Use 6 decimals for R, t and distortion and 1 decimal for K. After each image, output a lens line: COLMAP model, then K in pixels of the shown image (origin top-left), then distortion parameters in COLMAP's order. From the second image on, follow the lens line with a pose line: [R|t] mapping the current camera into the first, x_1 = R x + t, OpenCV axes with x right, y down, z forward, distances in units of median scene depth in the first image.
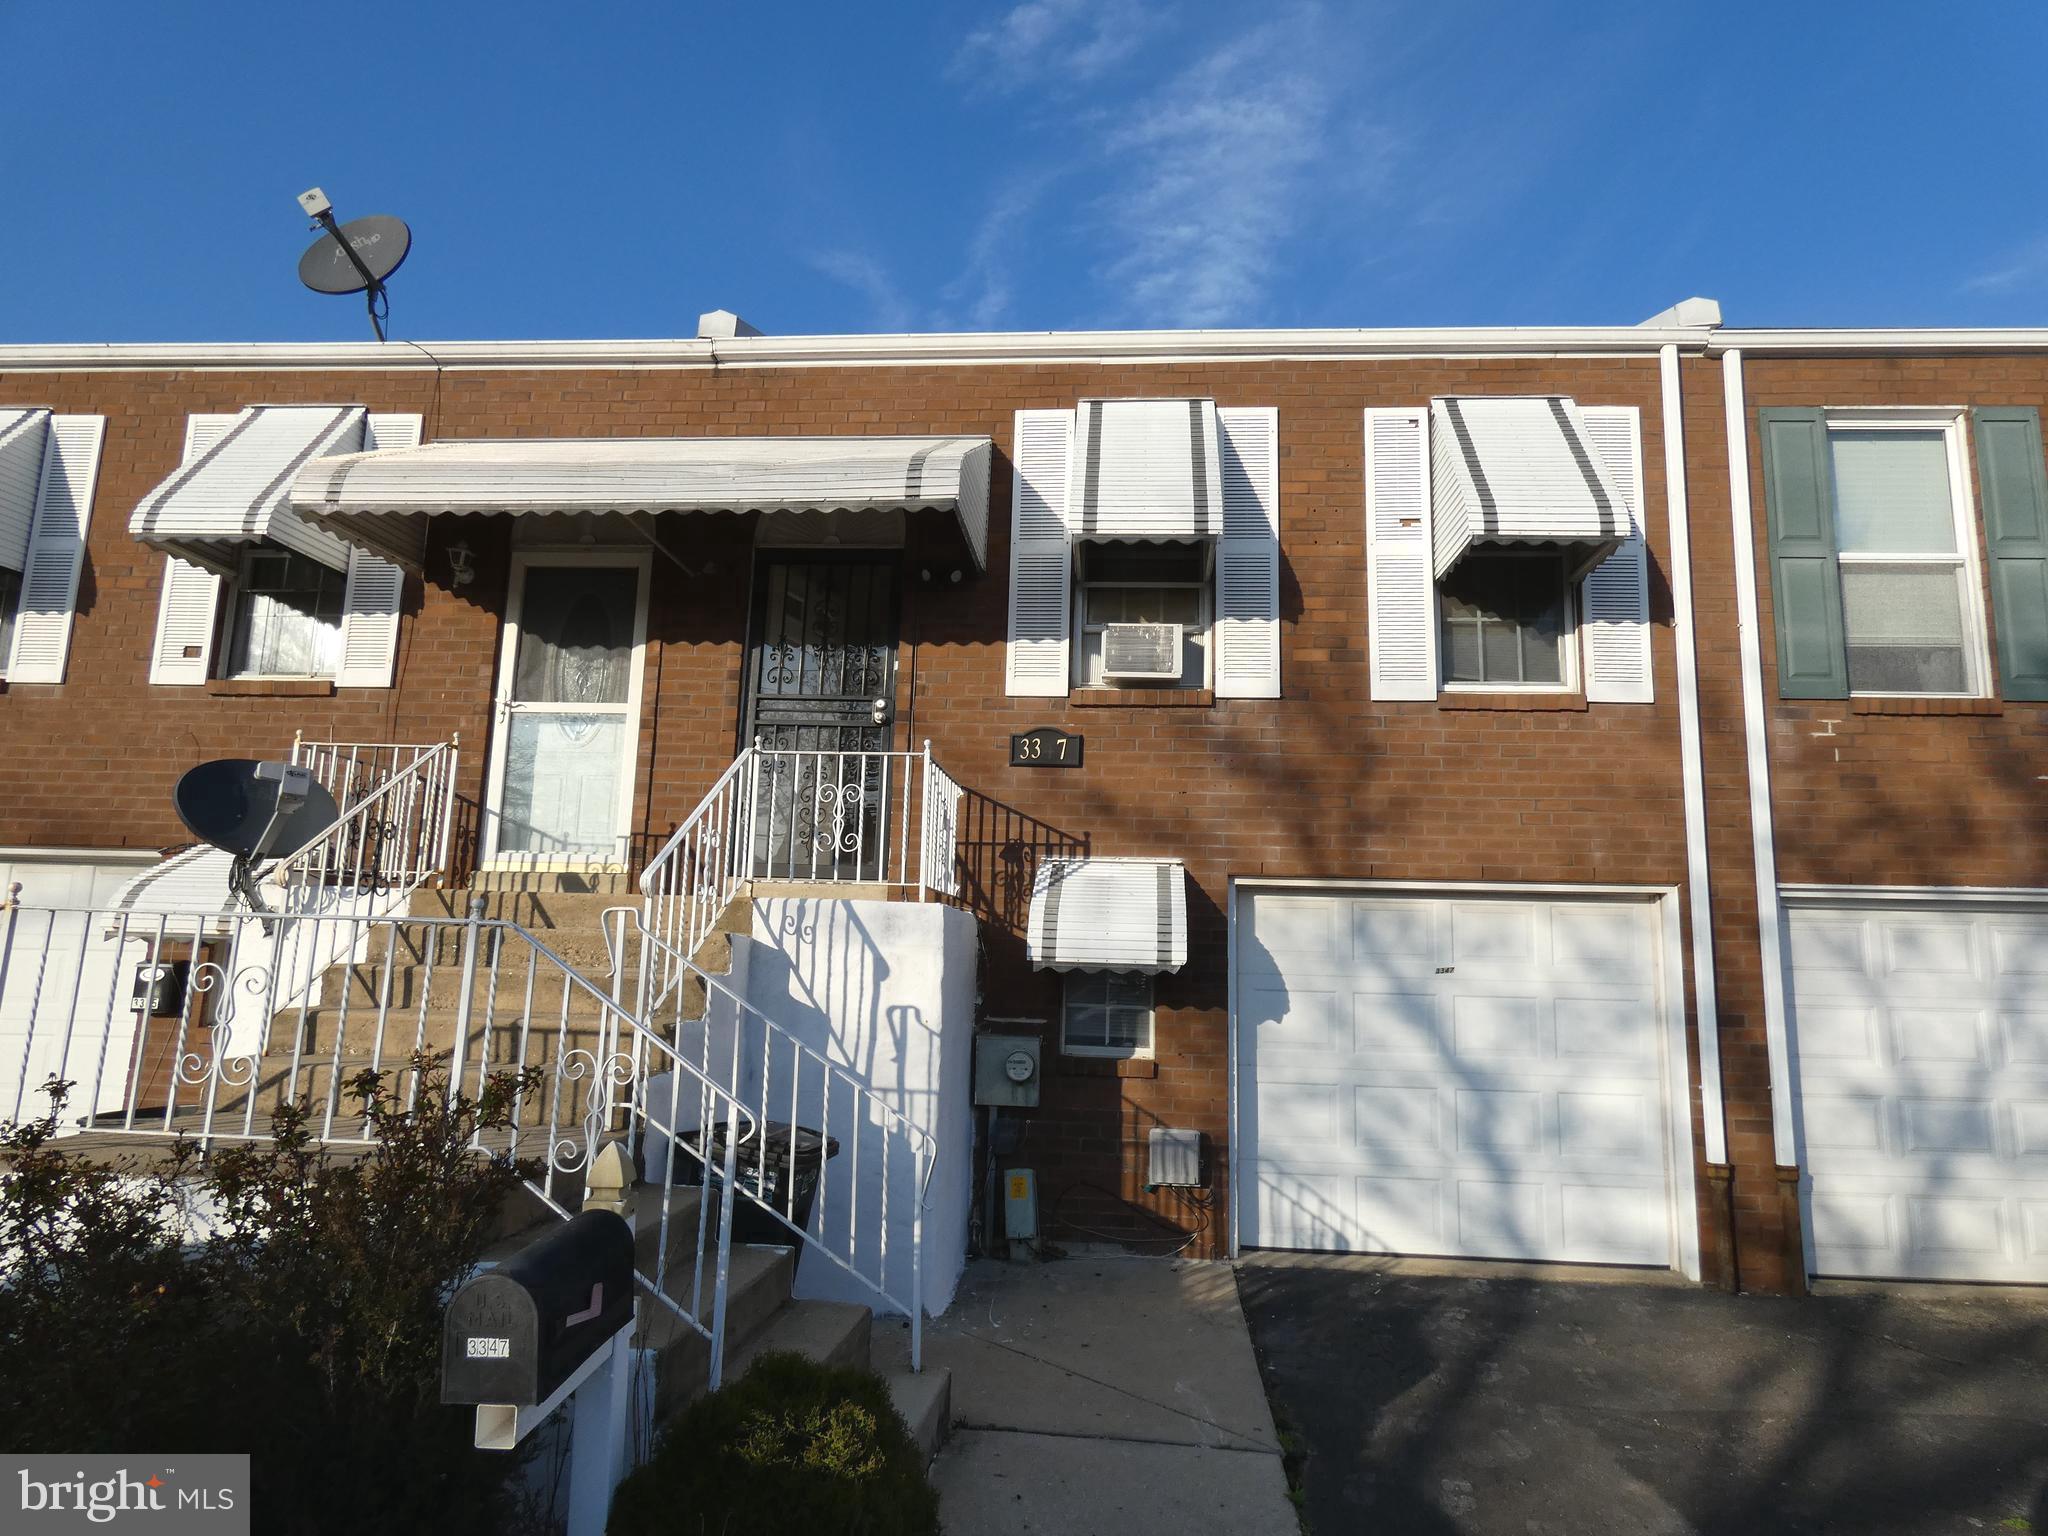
lens RADIAL K [[1214.2, 0, 1018.2], [0, 1214.2, 760.4], [0, 0, 1]] dist [-0.015178, 0.014896]
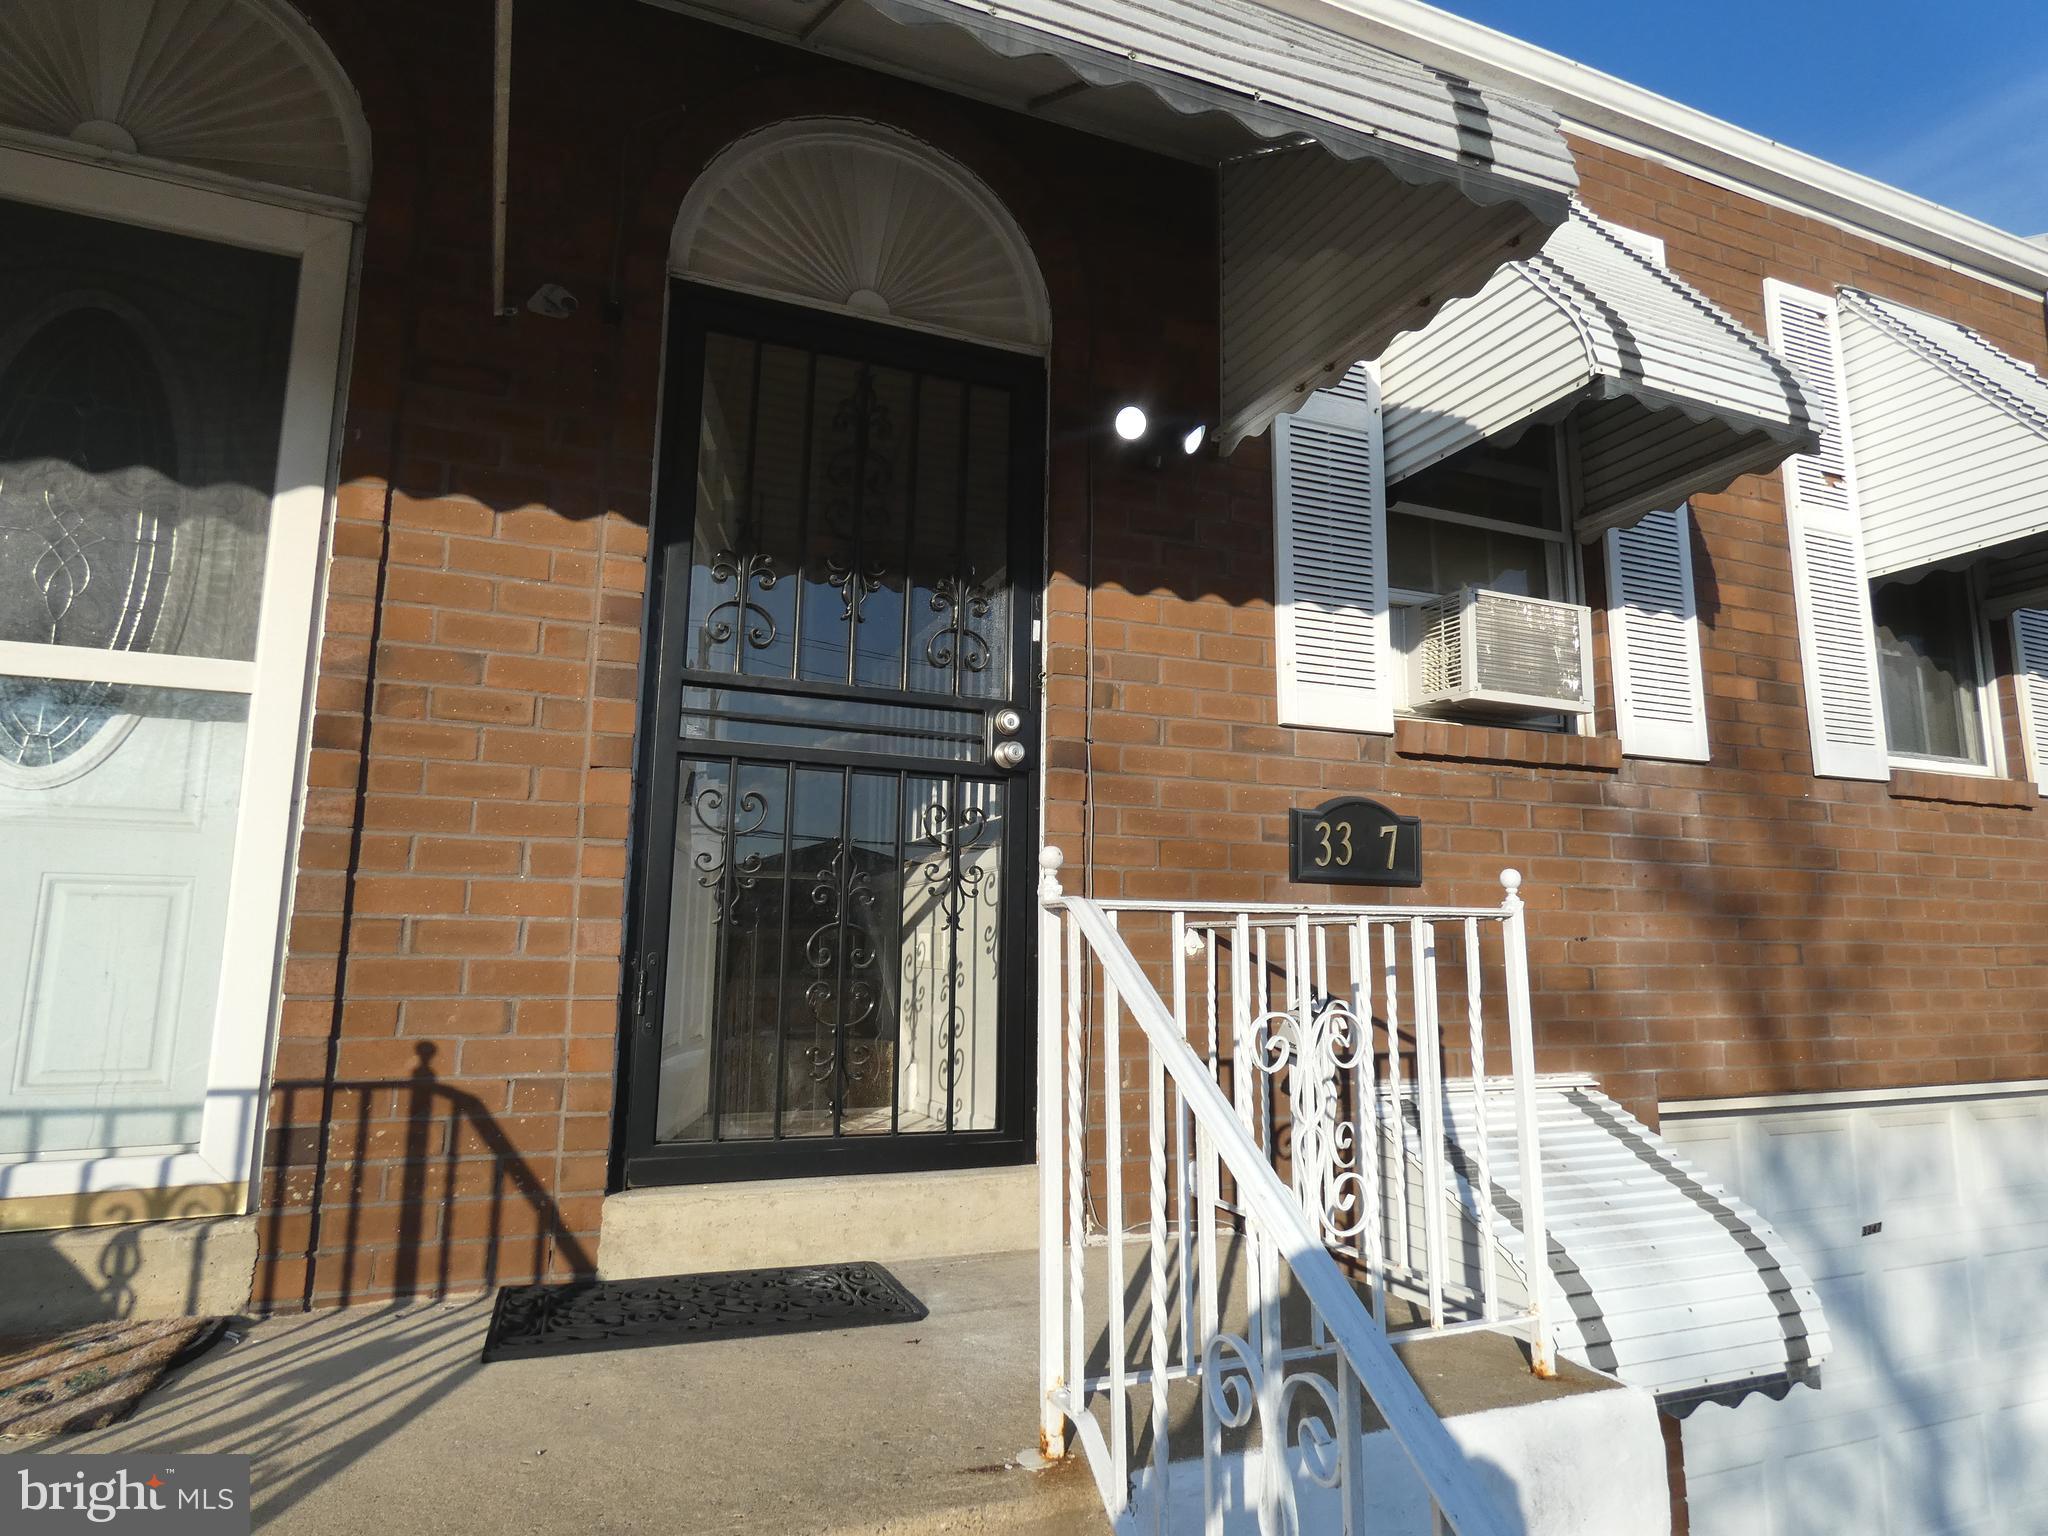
lens RADIAL K [[1214.2, 0, 1032.8], [0, 1214.2, 770.1], [0, 0, 1]] dist [-0.015178, 0.014896]
pose [[0.879475, 0.046304, 0.473687, -0.309936], [-0.055889, 0.998418, 0.006168, -0.034330], [-0.472652, -0.031899, 0.880672, 0.661709]]
